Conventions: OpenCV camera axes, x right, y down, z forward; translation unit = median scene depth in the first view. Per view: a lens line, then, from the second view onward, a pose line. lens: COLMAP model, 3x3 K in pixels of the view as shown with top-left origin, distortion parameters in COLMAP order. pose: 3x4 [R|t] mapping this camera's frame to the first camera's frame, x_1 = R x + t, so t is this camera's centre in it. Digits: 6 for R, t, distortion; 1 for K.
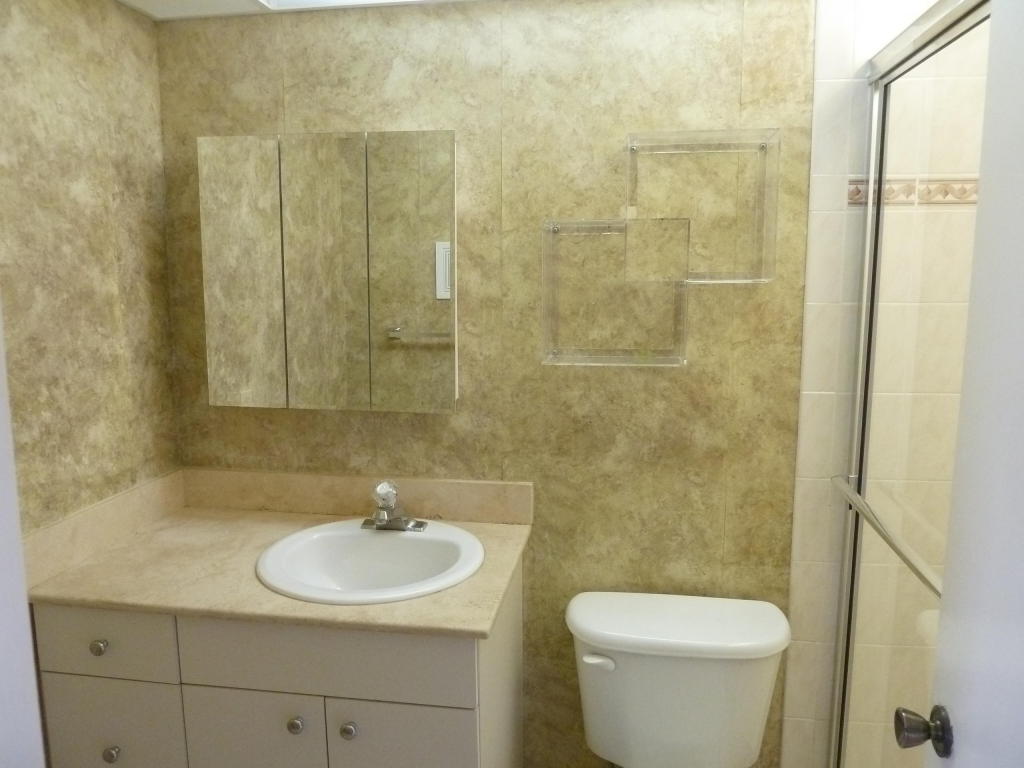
lens RADIAL K [[768.6, 0, 512.0], [0, 768.6, 384.0], [0, 0, 1]] dist [-0.036082, 0.009535]
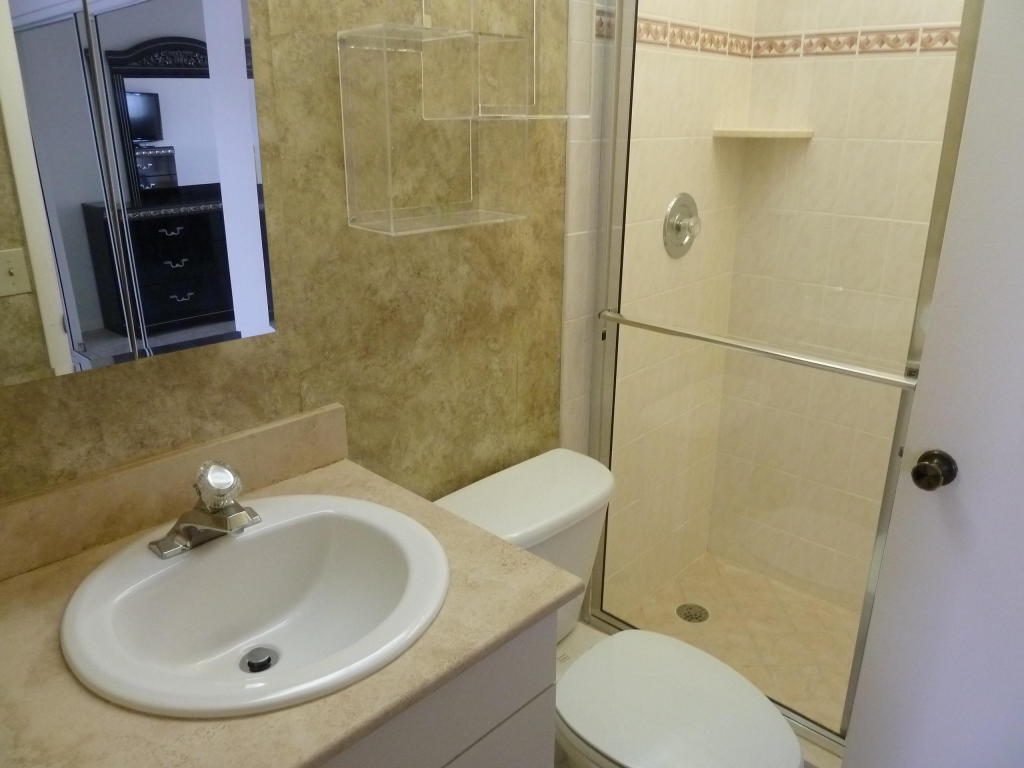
lens RADIAL K [[768.6, 0, 512.0], [0, 768.6, 384.0], [0, 0, 1]] dist [-0.036082, 0.009535]
pose [[0.569214, -0.264666, 0.778426, -0.463647], [0.114581, 0.963069, 0.243660, -0.051136], [-0.814167, -0.049502, 0.578517, 0.456469]]
